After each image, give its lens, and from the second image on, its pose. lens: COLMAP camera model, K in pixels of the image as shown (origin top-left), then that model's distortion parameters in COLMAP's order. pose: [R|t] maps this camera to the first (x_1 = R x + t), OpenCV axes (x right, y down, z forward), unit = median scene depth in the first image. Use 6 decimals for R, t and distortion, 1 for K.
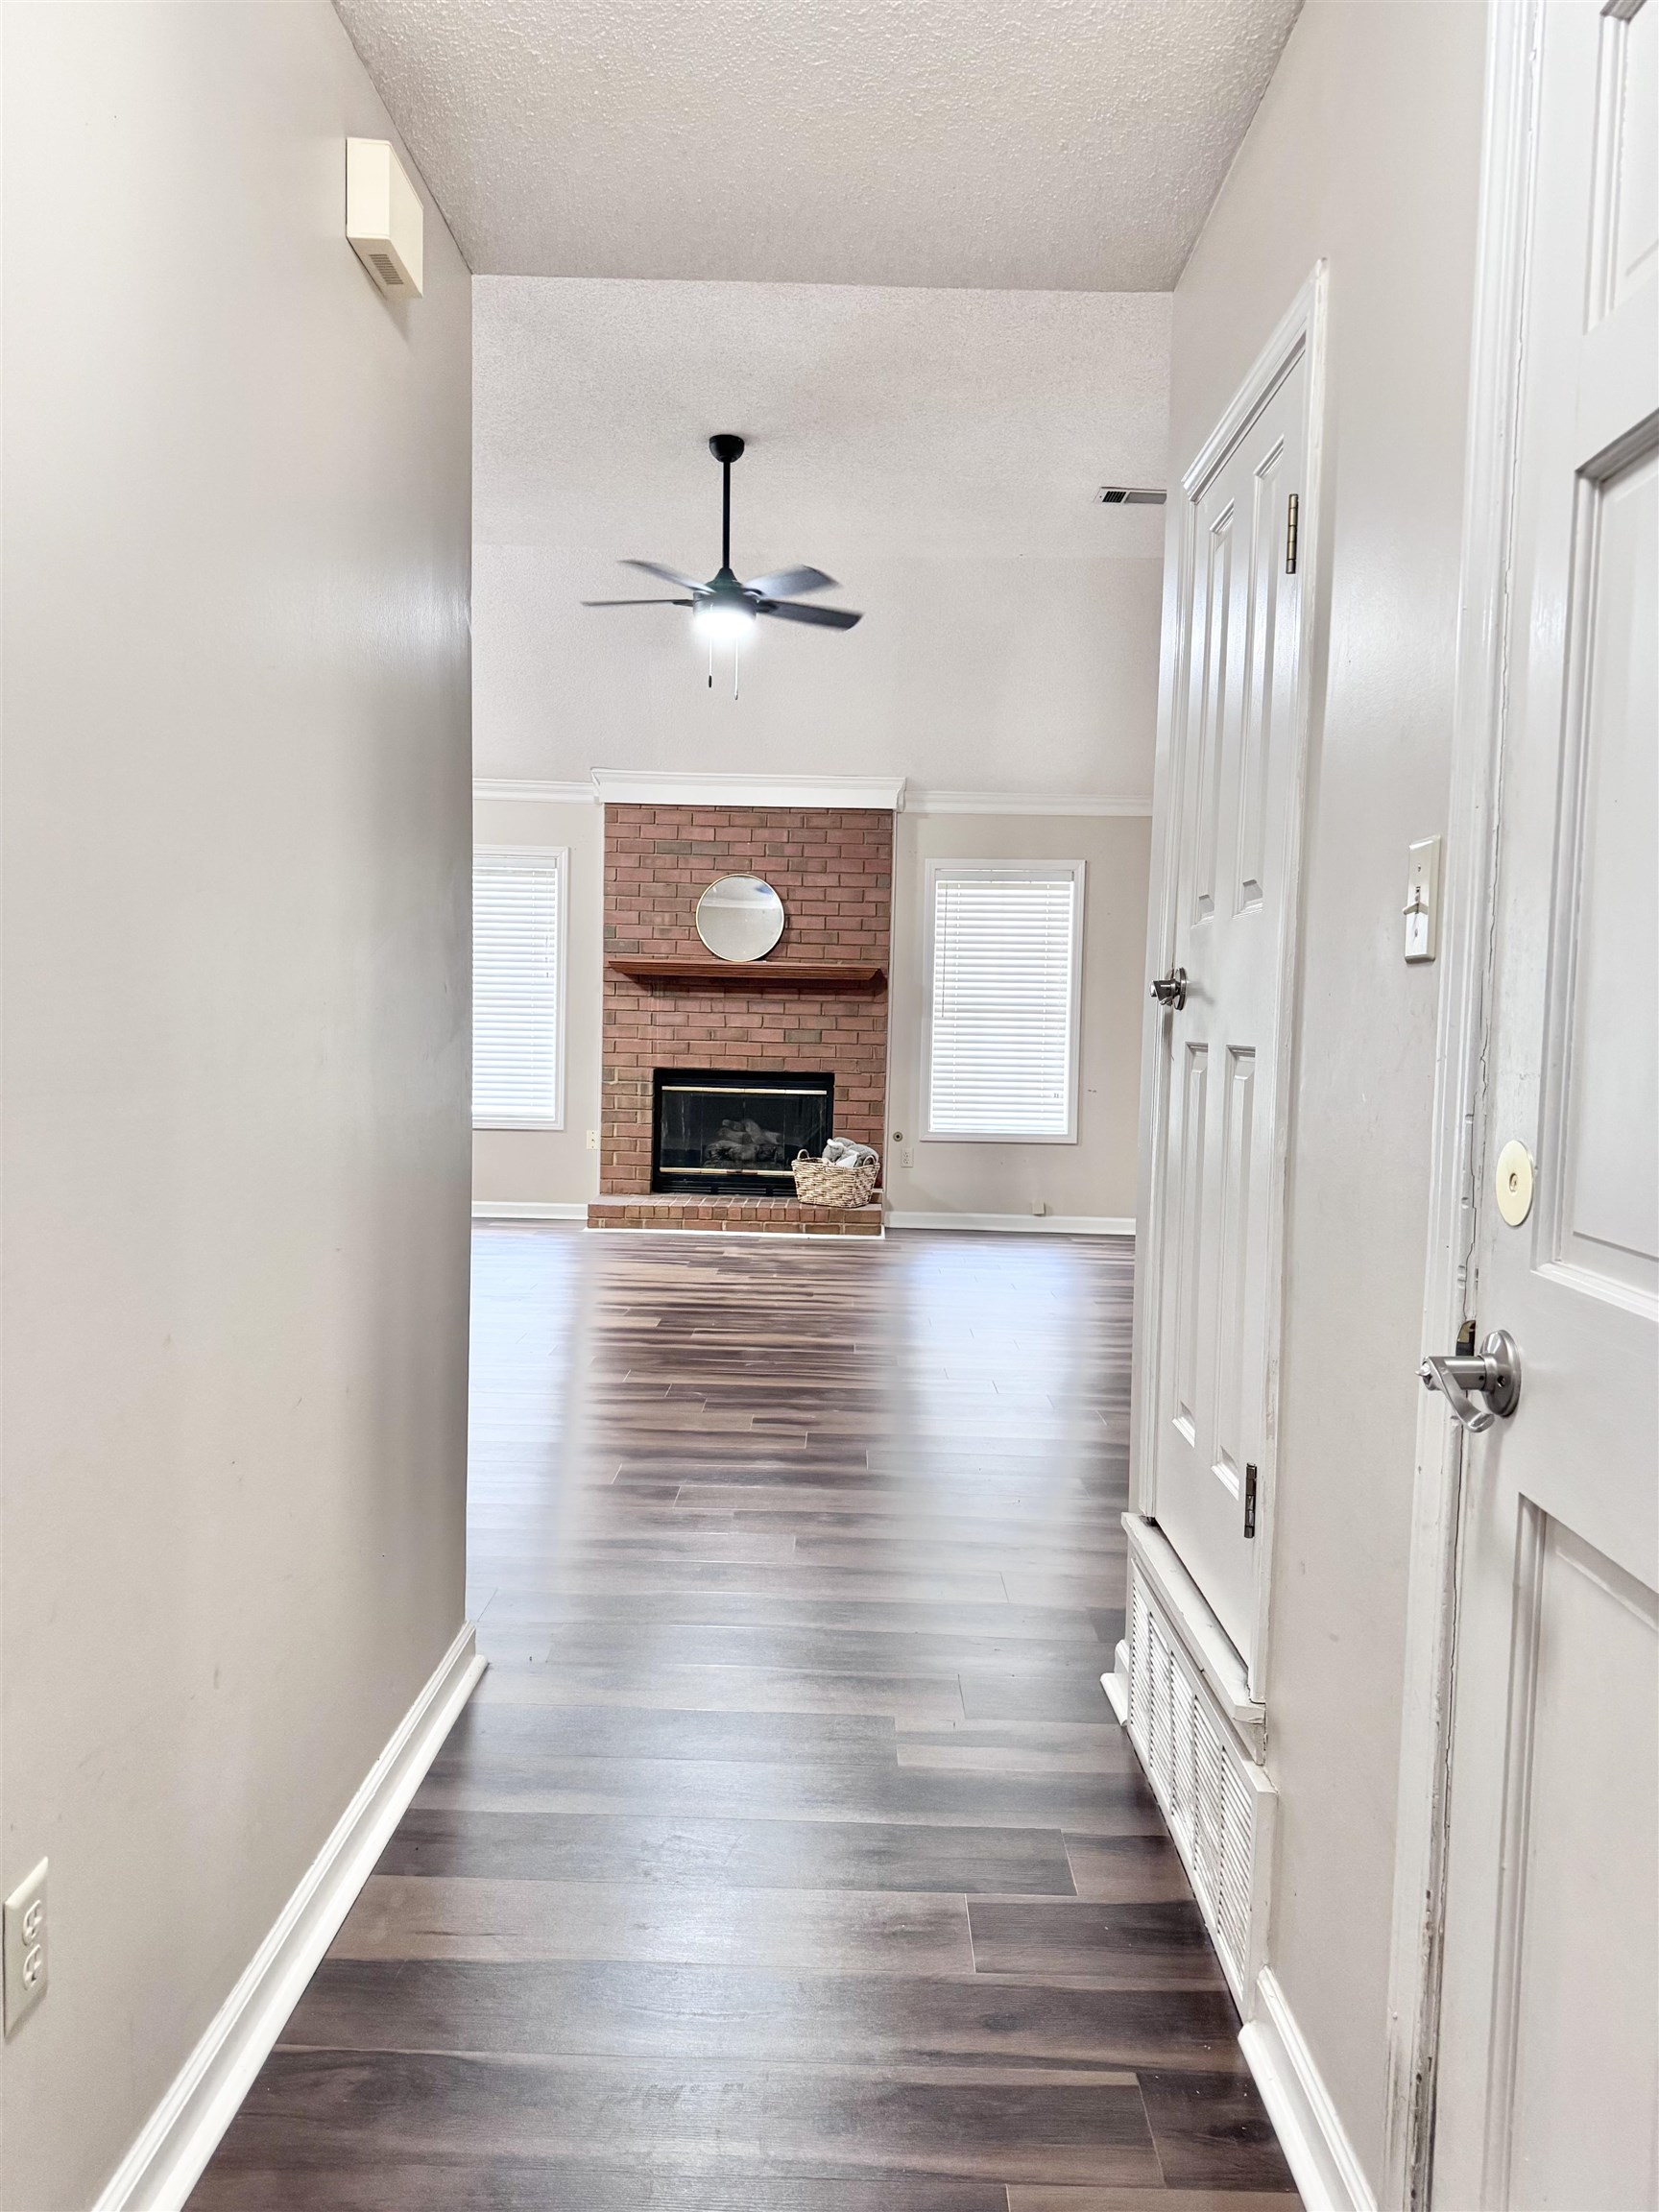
lens RADIAL K [[1532.9, 0, 839.8], [0, 1532.9, 1127.2], [0, 0, 1]] dist [0.009067, -0.000960]
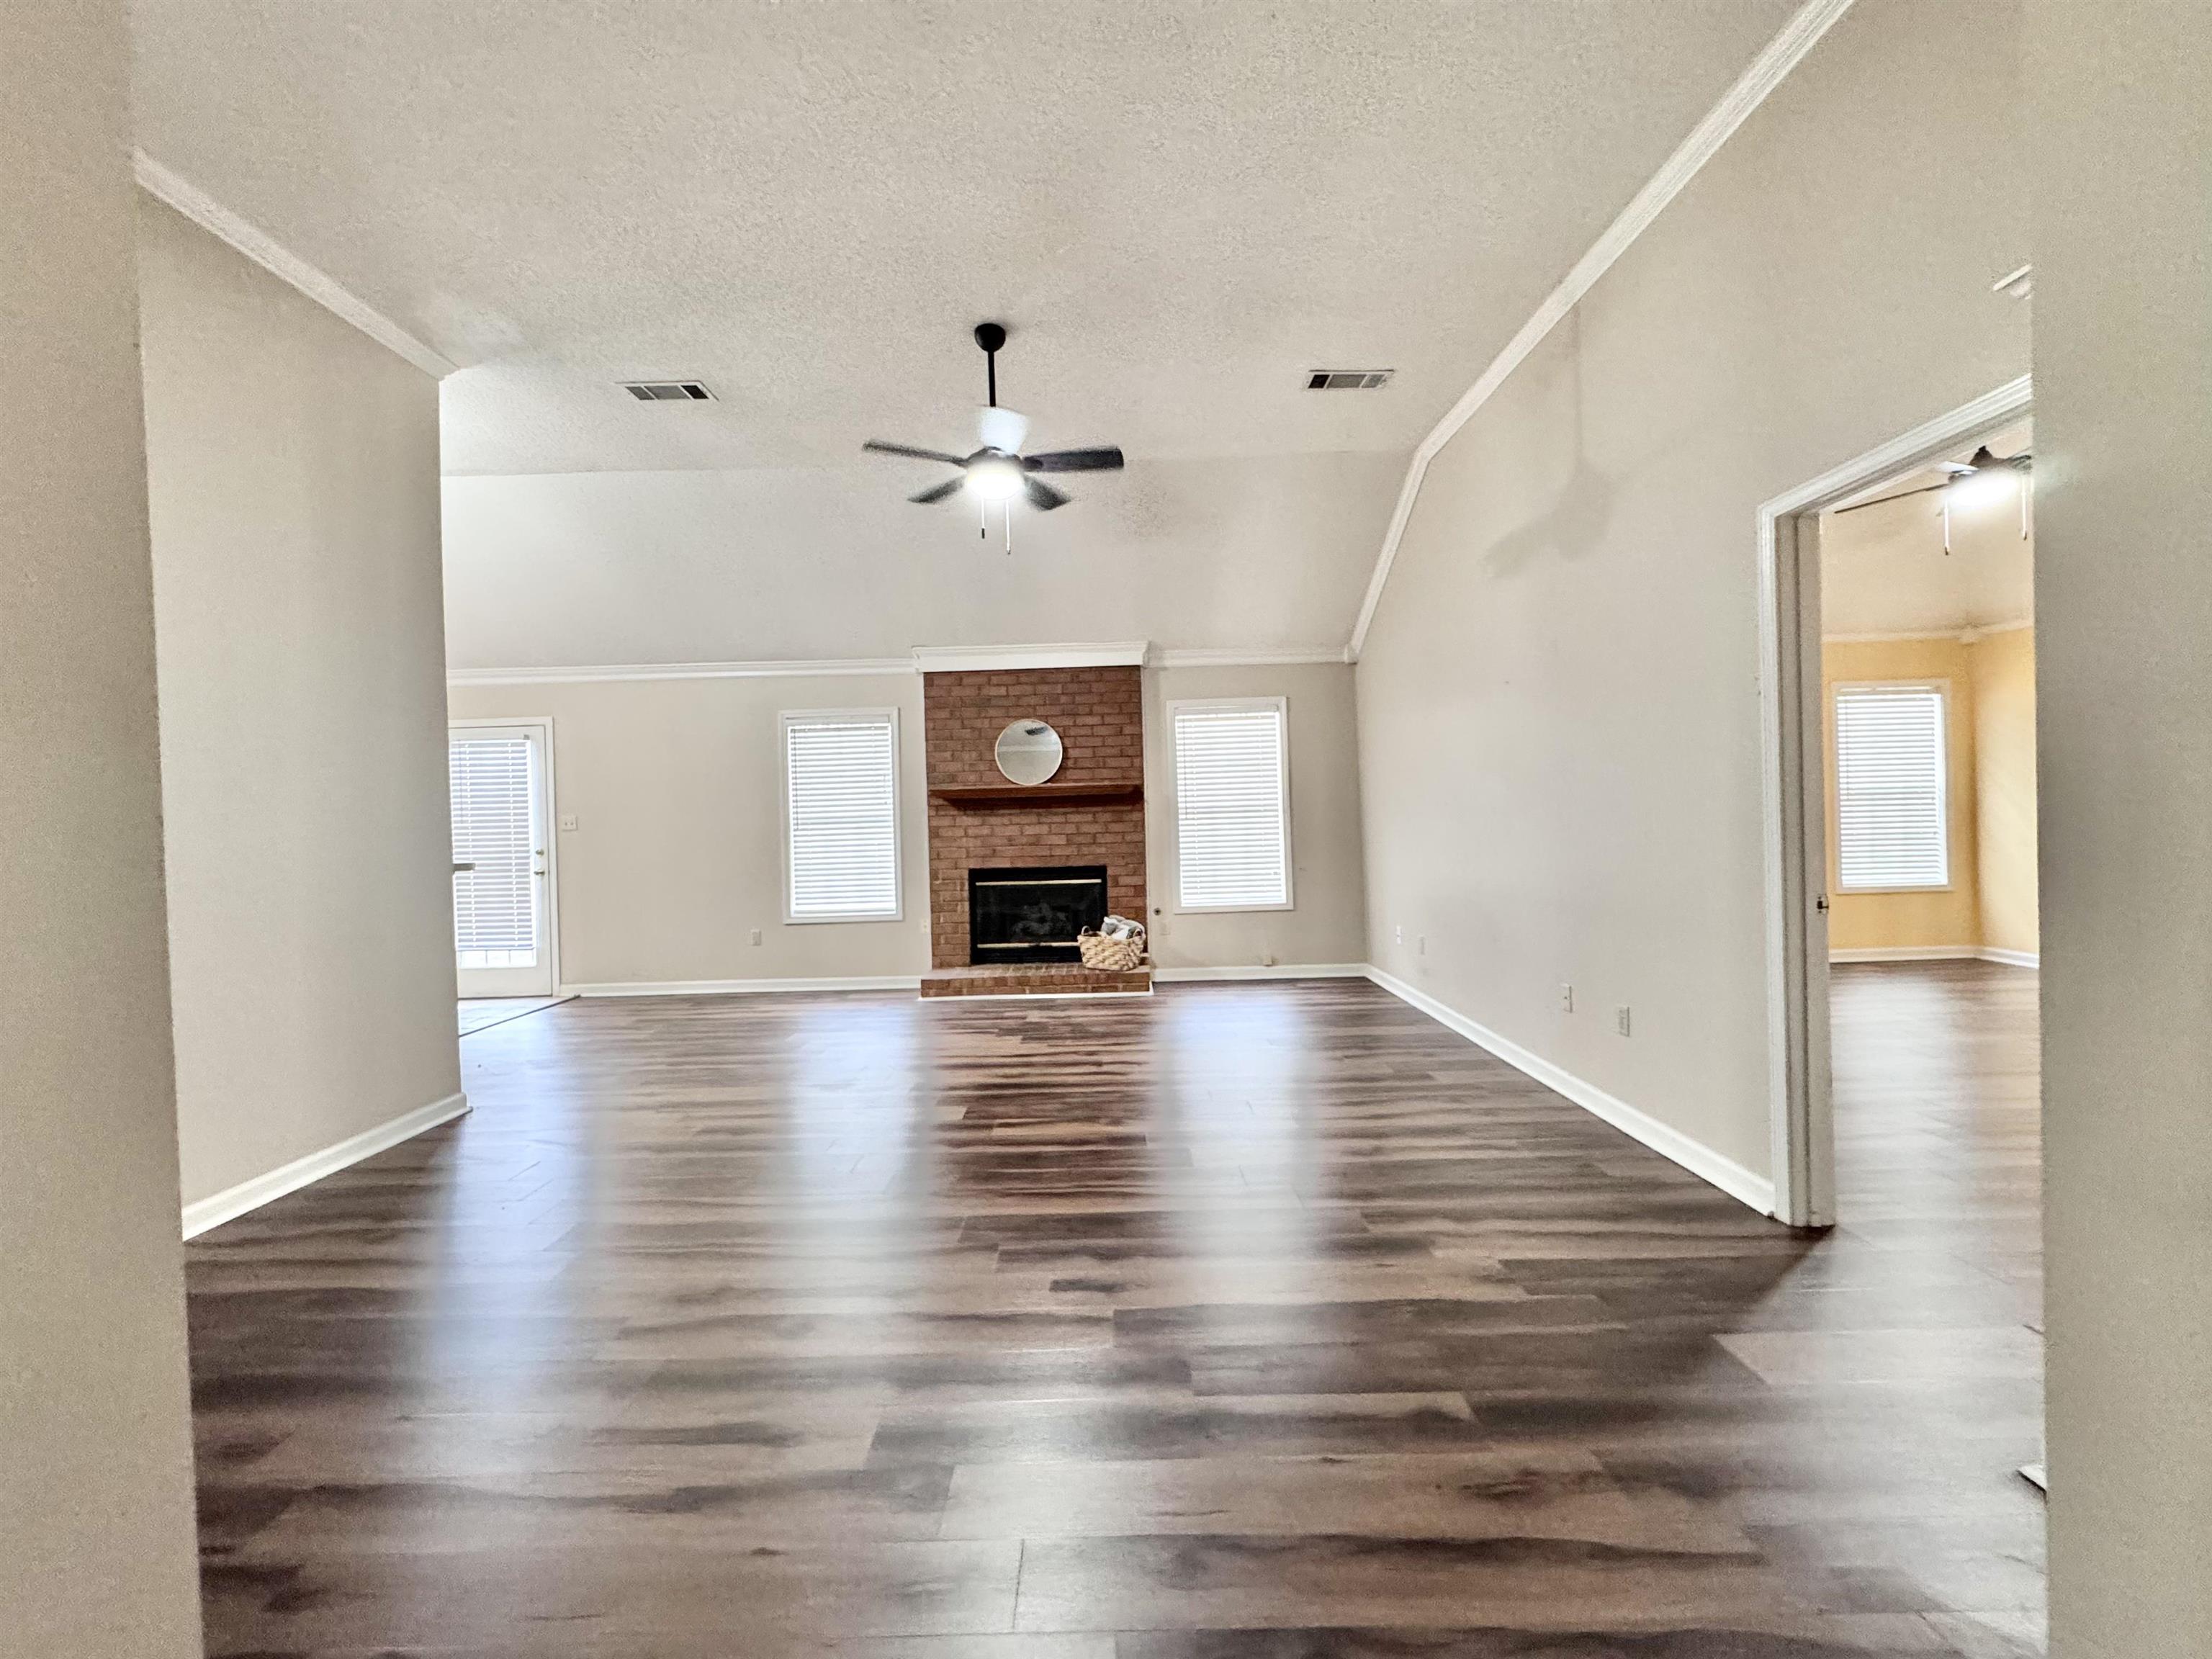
lens RADIAL K [[887.1, 0, 1123.8], [0, 887.1, 817.2], [0, 0, 1]] dist [-0.001829, -0.000419]
pose [[0.998233, -0.053069, 0.026714, -0.006947], [0.054860, 0.995931, -0.071499, -0.021913], [-0.022811, 0.072838, 0.997083, 0.242878]]
